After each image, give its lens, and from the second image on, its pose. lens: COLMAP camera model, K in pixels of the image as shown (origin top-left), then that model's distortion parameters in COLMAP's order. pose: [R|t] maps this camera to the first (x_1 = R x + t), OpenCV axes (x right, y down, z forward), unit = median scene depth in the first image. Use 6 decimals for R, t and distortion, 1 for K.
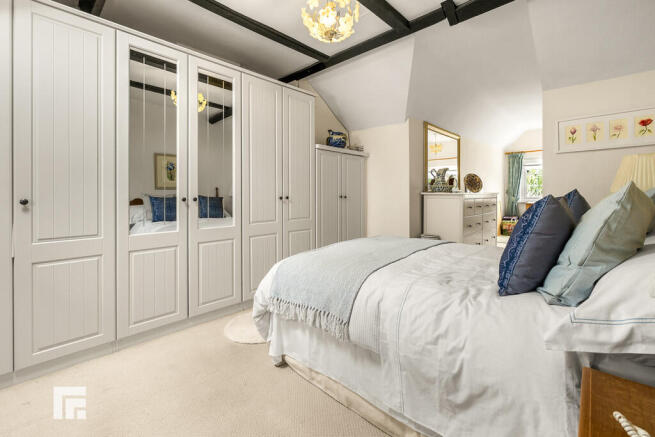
lens RADIAL K [[292.4, 0, 329.2], [0, 292.4, 203.6], [0, 0, 1]] dist [0.002688, 0.000285]
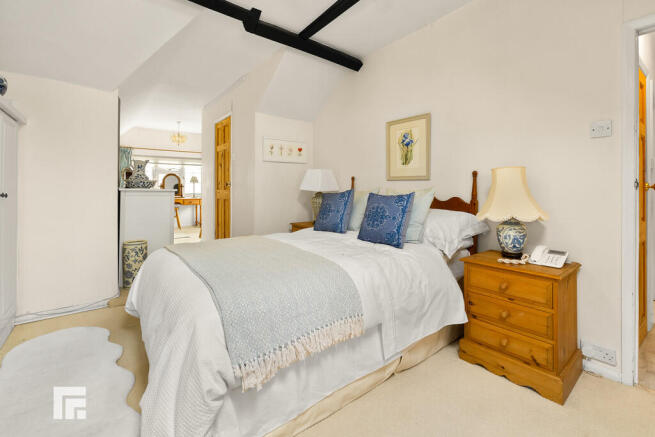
lens RADIAL K [[288.0, 0, 345.4], [0, 288.0, 191.7], [0, 0, 1]] dist [-0.001715, -0.000179]
pose [[0.112757, -0.000150, 0.993623, -0.347838], [0.026253, 0.999651, -0.002828, -0.011130], [-0.993276, 0.026405, 0.112721, 0.332985]]
